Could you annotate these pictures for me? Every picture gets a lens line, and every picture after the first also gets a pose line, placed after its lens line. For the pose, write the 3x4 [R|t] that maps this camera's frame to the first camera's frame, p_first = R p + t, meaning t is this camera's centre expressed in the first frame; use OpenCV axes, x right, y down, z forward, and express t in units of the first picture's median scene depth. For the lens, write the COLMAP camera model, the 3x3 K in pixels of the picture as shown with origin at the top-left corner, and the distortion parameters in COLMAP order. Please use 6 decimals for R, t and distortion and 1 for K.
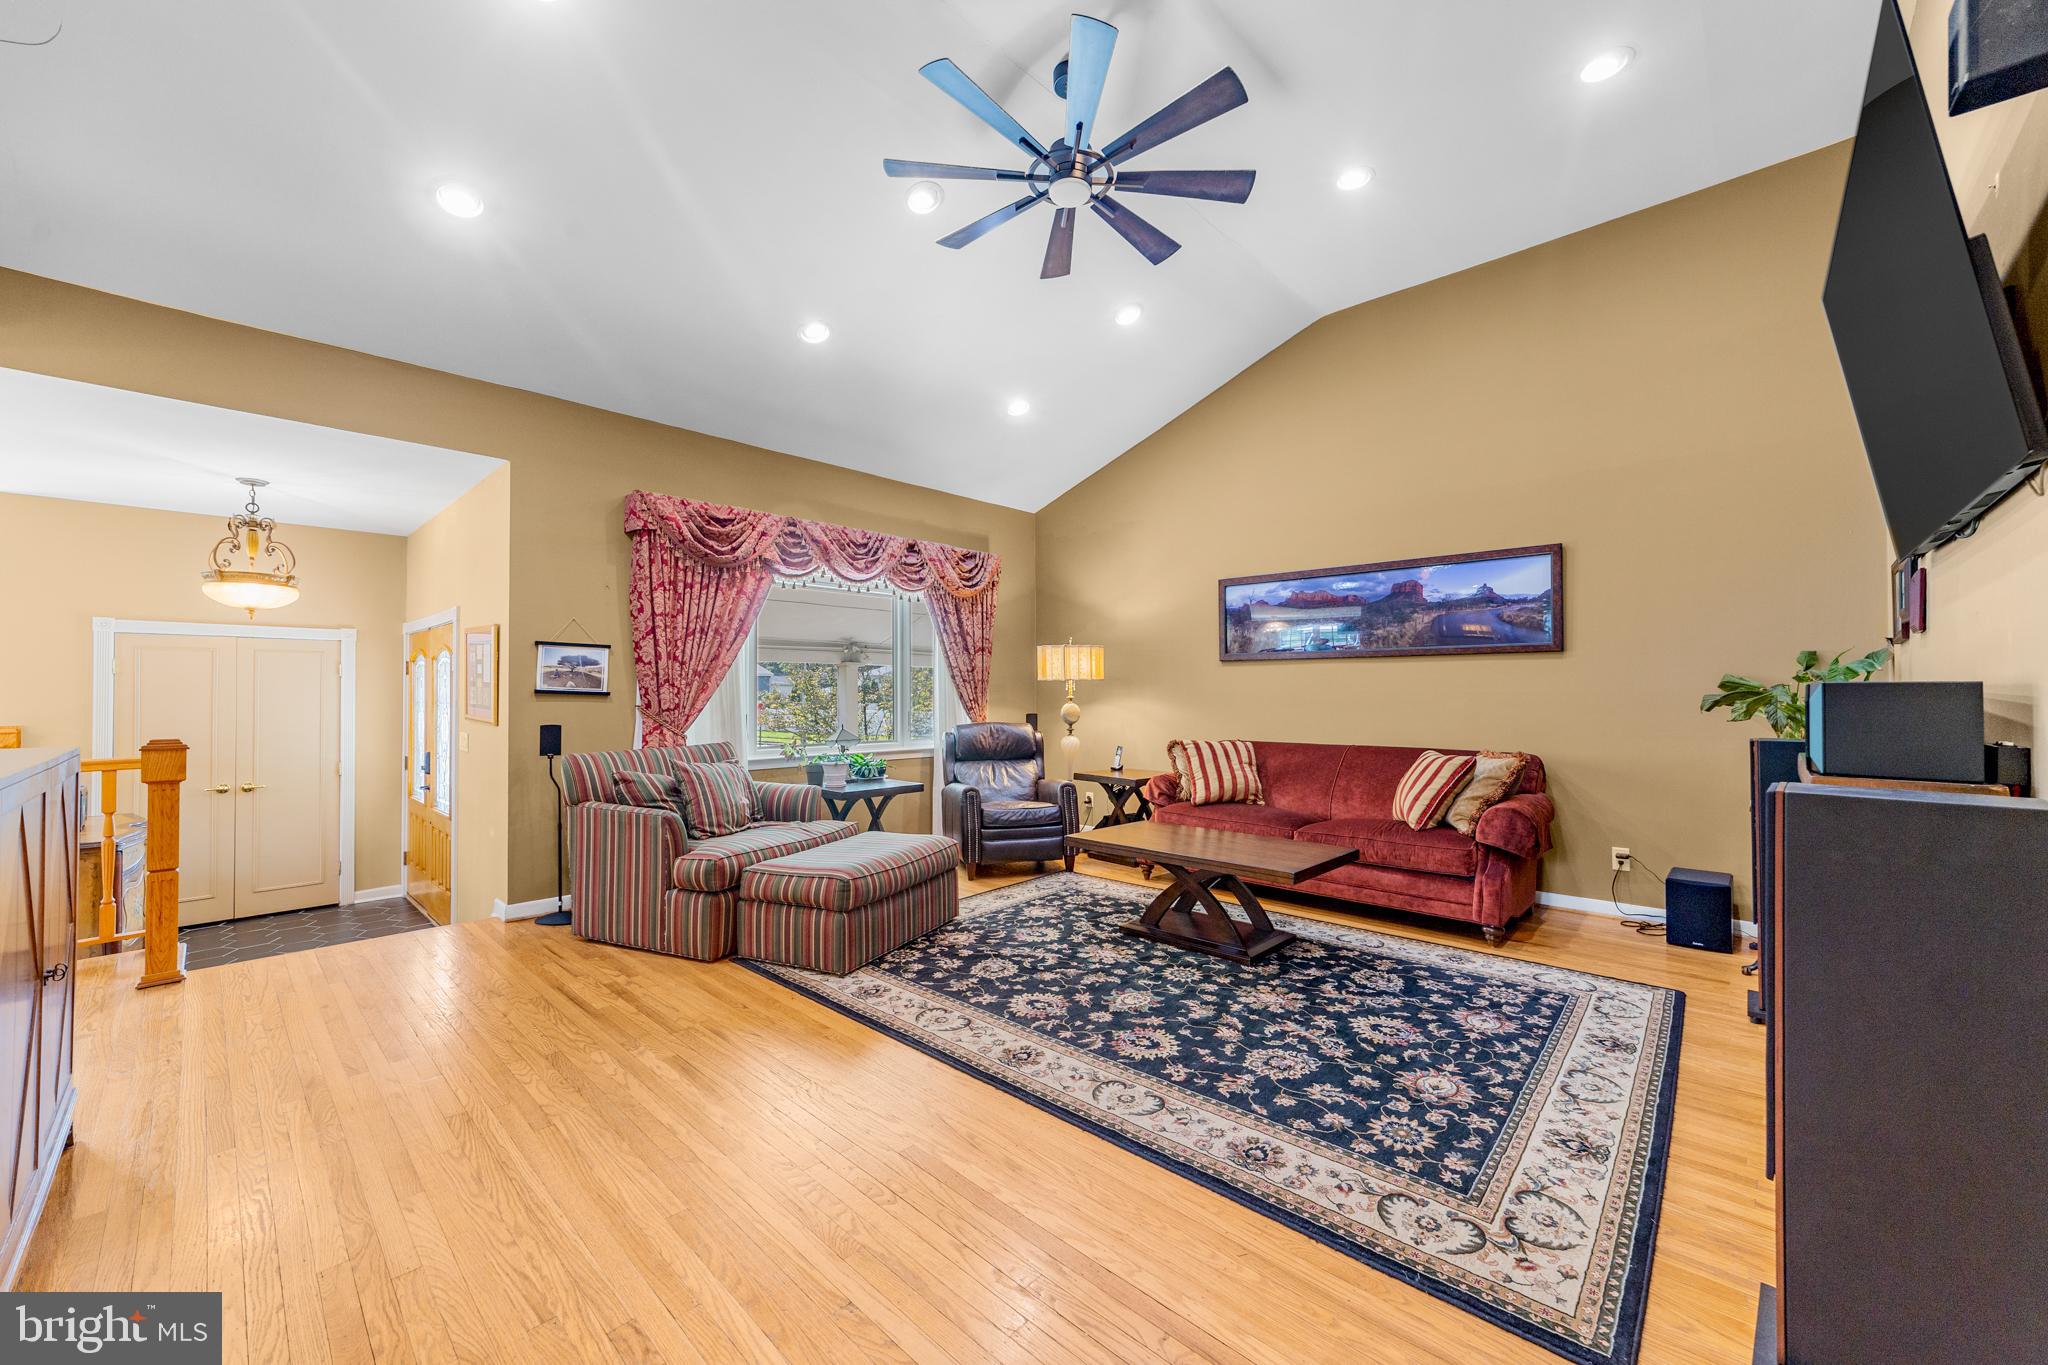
lens RADIAL K [[793.8, 0, 1012.7], [0, 793.8, 682.6], [0, 0, 1]] dist [-0.008532, 0.003154]
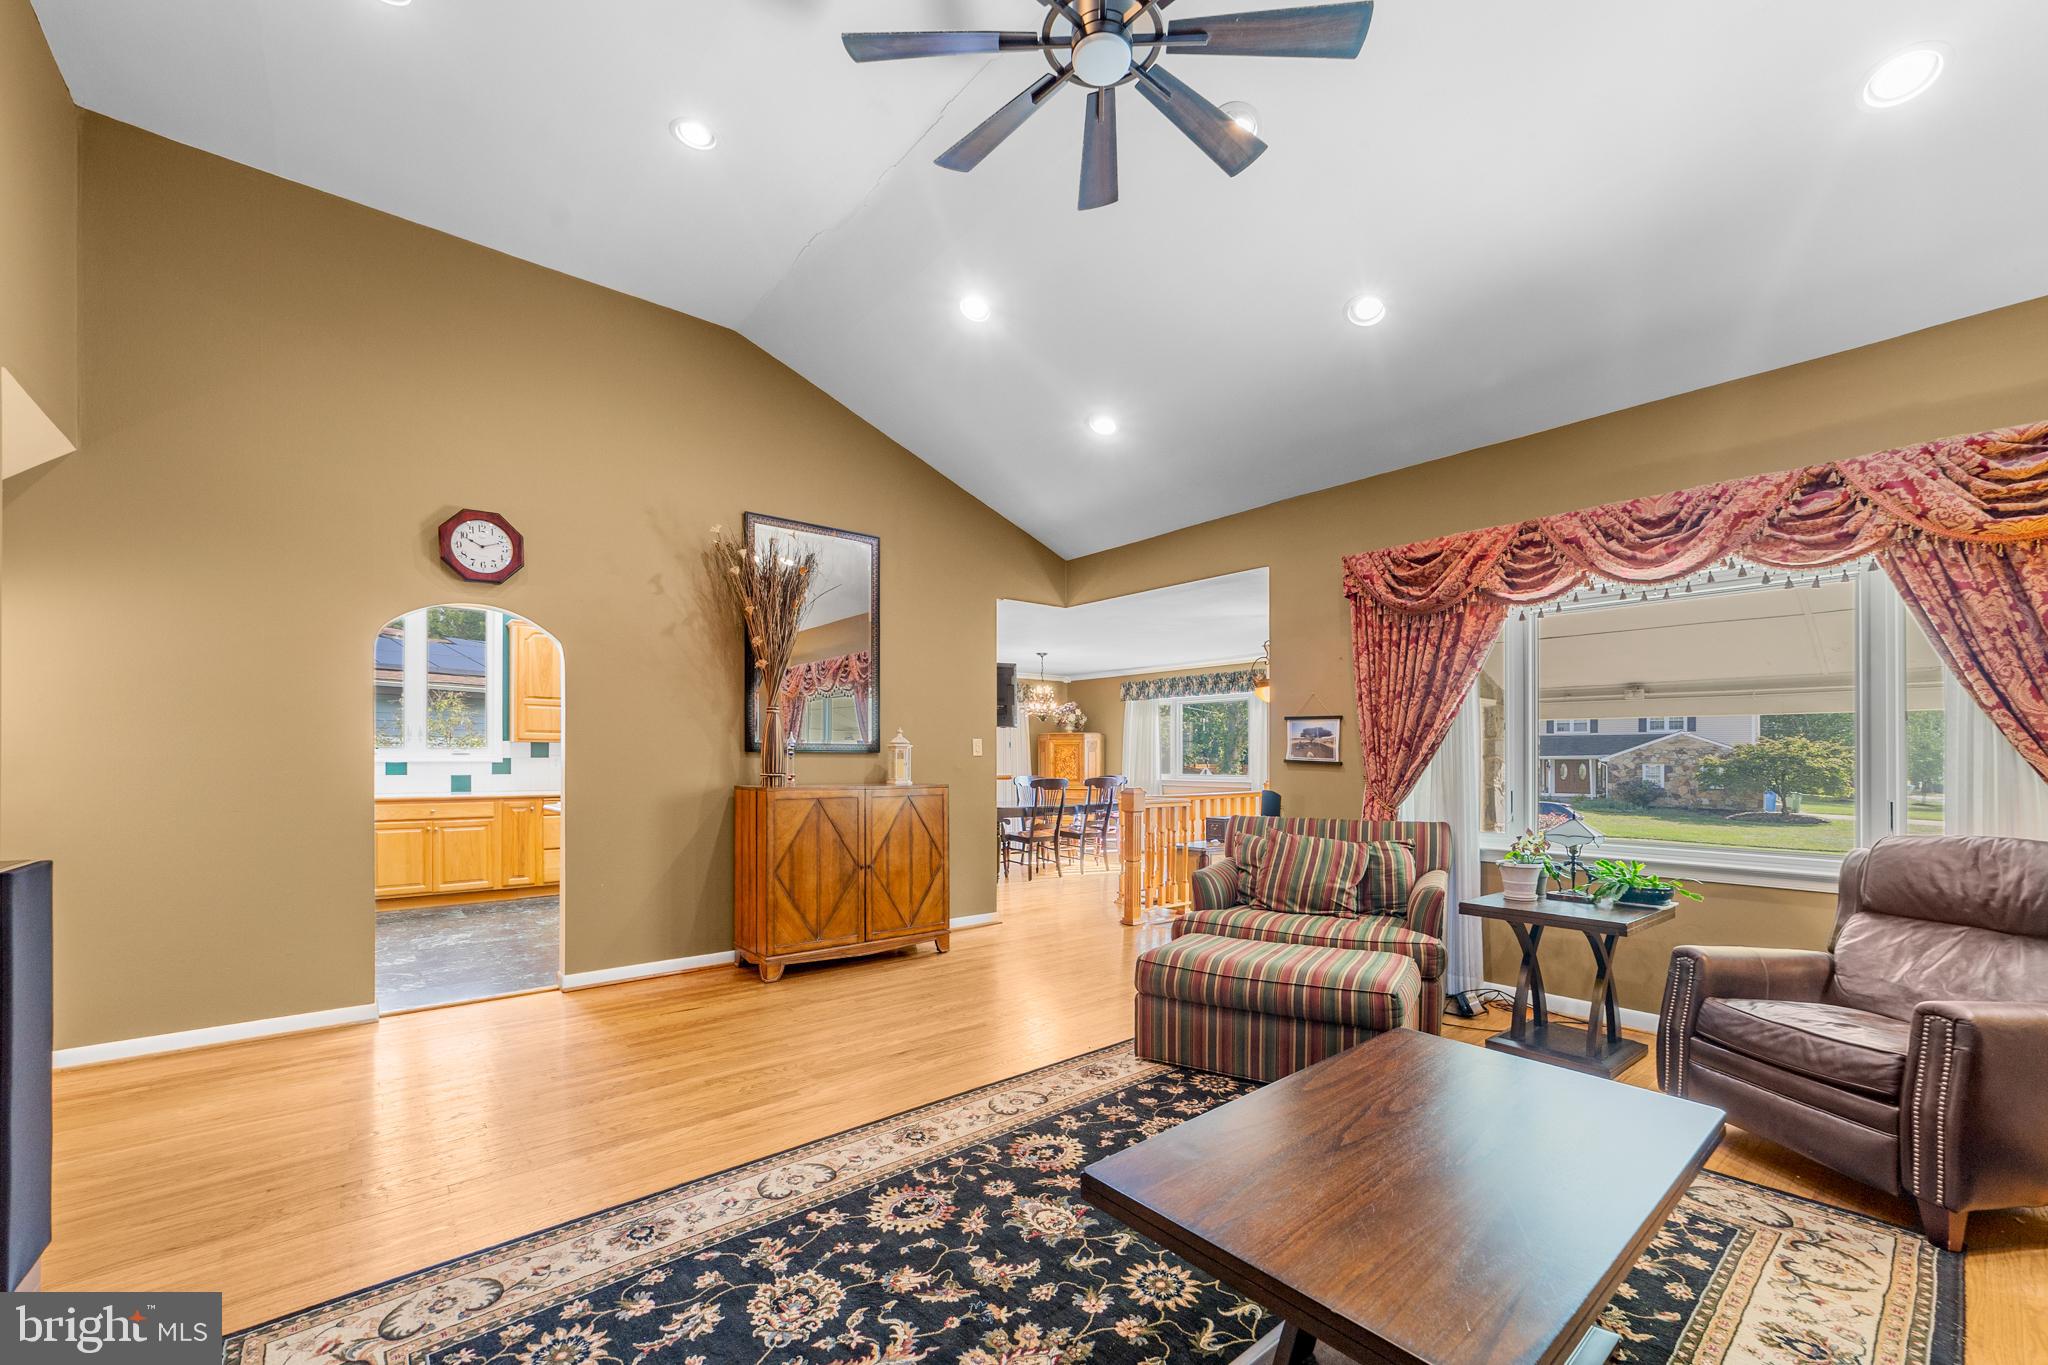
lens RADIAL K [[793.8, 0, 1020.4], [0, 793.8, 758.9], [0, 0, 1]] dist [-0.008532, 0.003154]
pose [[-0.091072, -0.000584, -0.995844, 0.852858], [0.007794, 0.999969, -0.001299, 0.010359], [0.995814, -0.007880, -0.091065, 1.074259]]
